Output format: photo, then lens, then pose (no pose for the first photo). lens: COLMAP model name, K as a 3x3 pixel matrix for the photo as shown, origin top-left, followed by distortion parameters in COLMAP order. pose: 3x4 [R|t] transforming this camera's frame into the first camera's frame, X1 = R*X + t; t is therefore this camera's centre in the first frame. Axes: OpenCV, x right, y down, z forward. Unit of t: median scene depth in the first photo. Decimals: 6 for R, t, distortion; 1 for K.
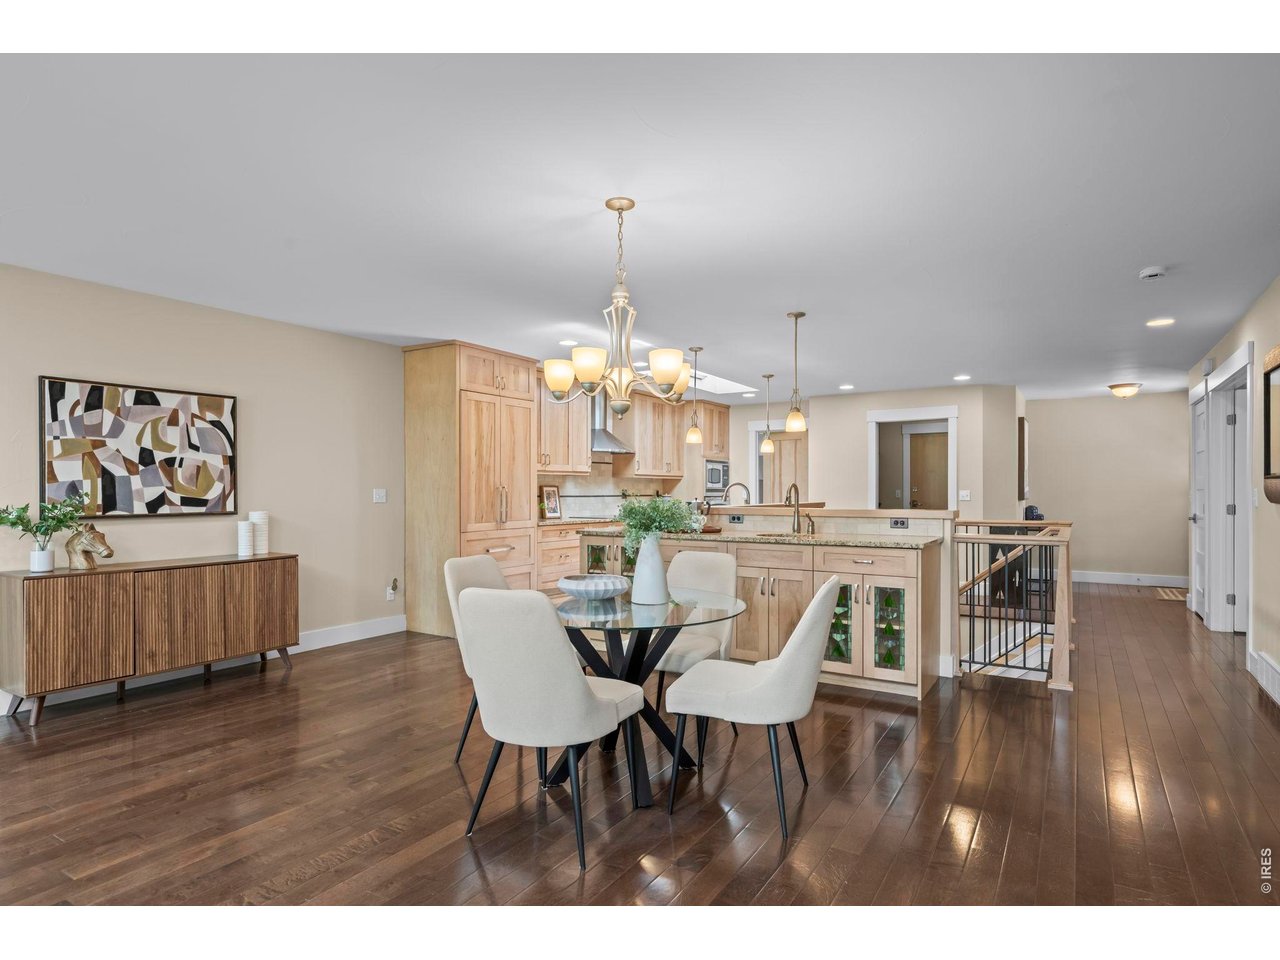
lens RADIAL K [[730.4, 0, 606.5], [0, 730.4, 496.3], [0, 0, 1]] dist [0.001729, 0.000137]
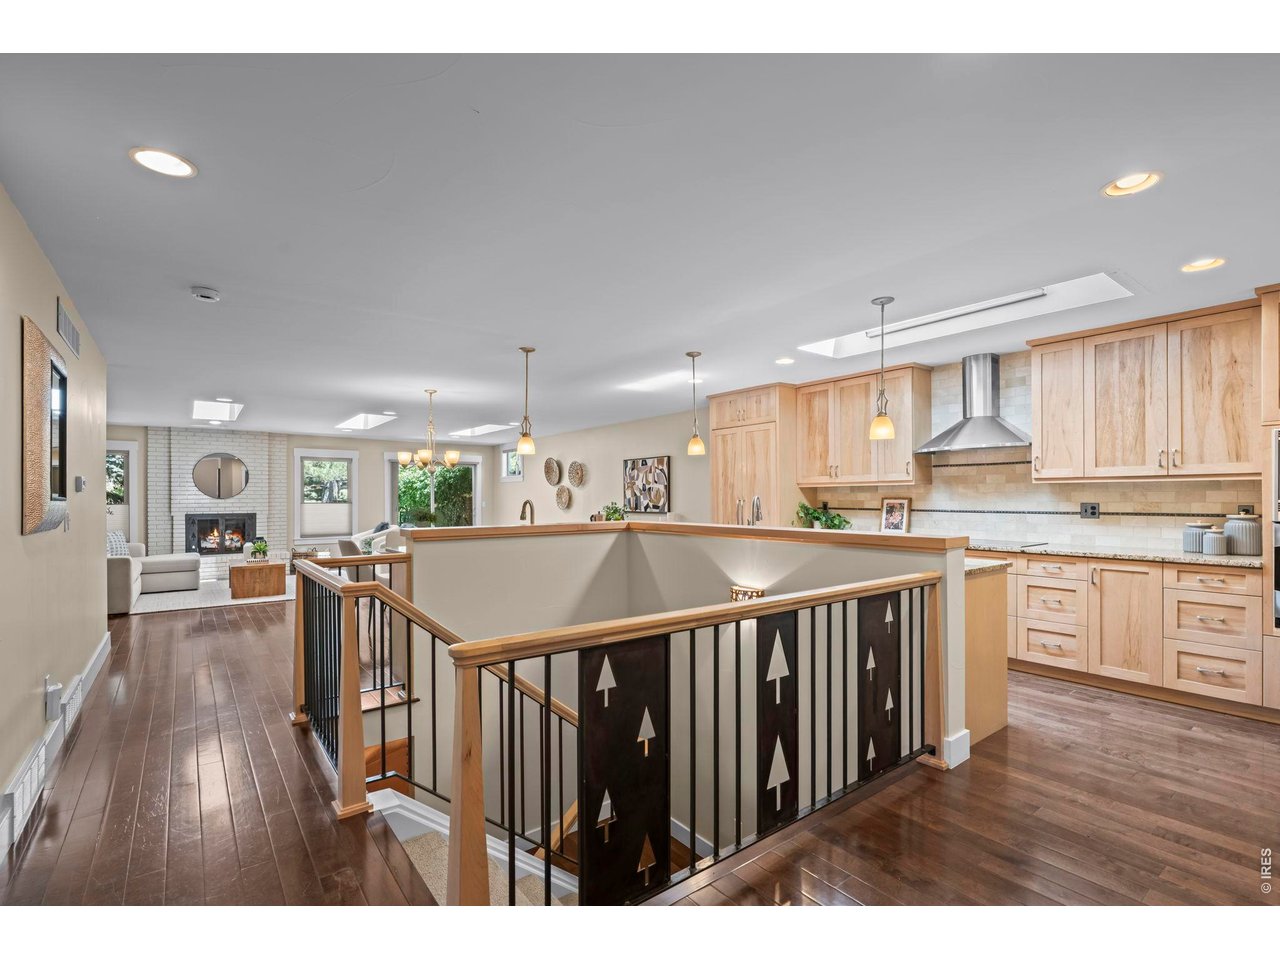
lens RADIAL K [[579.3, 0, 641.4], [0, 579.3, 498.3], [0, 0, 1]] dist [0.000004, 0.000055]
pose [[-0.317548, 0.001748, -0.948241, 0.993571], [-0.004506, 0.999984, 0.003353, -0.021842], [0.948231, 0.005338, -0.317535, 1.369819]]
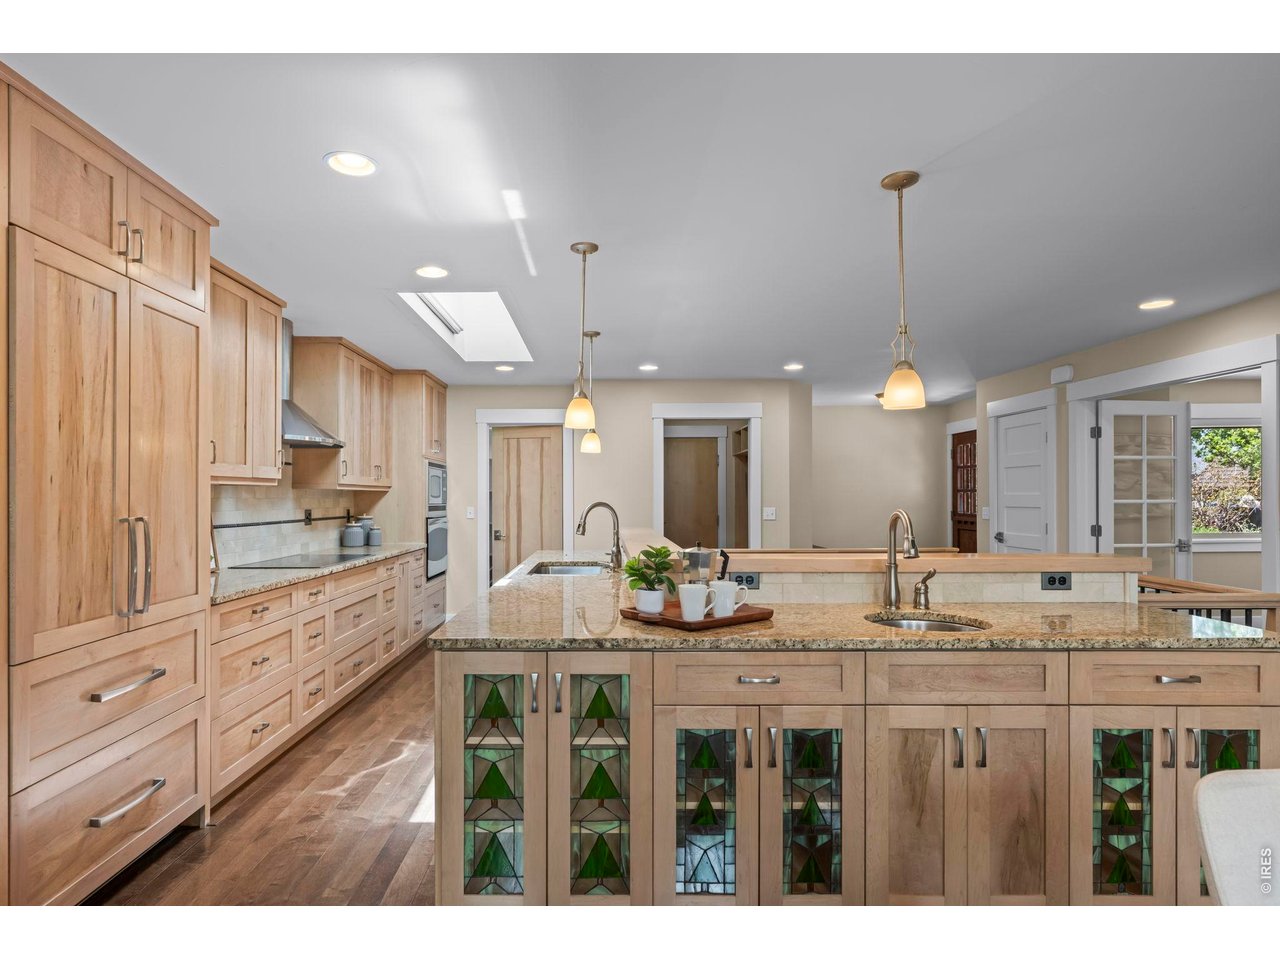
lens RADIAL K [[730.4, 0, 606.5], [0, 730.4, 496.3], [0, 0, 1]] dist [0.001729, 0.000137]
pose [[0.824994, -0.000816, 0.565141, -0.184945], [0.006018, 0.999955, -0.007341, -0.023947], [-0.565110, 0.009457, 0.824961, 0.654951]]
